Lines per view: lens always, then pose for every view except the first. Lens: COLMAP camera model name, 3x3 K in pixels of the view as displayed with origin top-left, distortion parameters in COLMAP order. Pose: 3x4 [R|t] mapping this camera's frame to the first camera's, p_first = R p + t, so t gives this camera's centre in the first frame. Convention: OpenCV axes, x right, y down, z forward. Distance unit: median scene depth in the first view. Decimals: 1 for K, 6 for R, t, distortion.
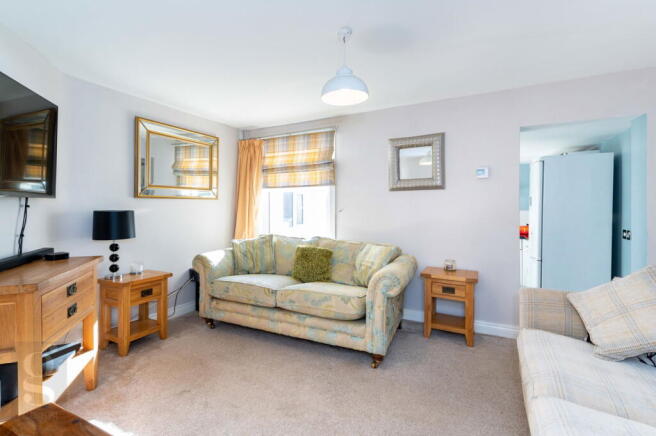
lens RADIAL K [[299.4, 0, 321.9], [0, 299.4, 210.7], [0, 0, 1]] dist [0.005195, -0.000140]
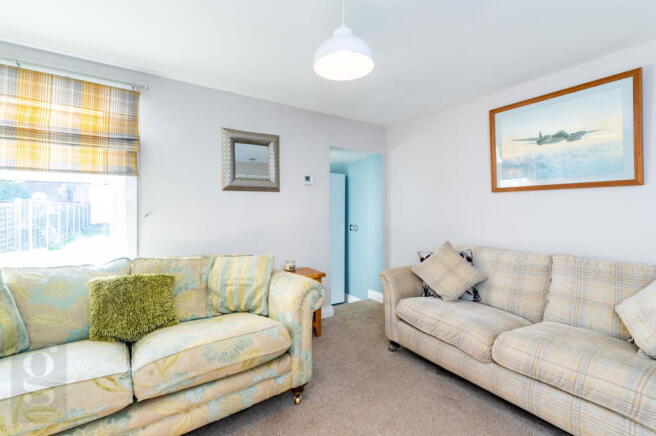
lens RADIAL K [[286.0, 0, 329.4], [0, 286.0, 209.4], [0, 0, 1]] dist [0.012285, -0.000575]
pose [[0.489006, 0.004397, 0.872269, -0.339499], [0.013229, 0.999835, -0.012456, 0.001839], [-0.872180, 0.017630, 0.488867, 0.375140]]
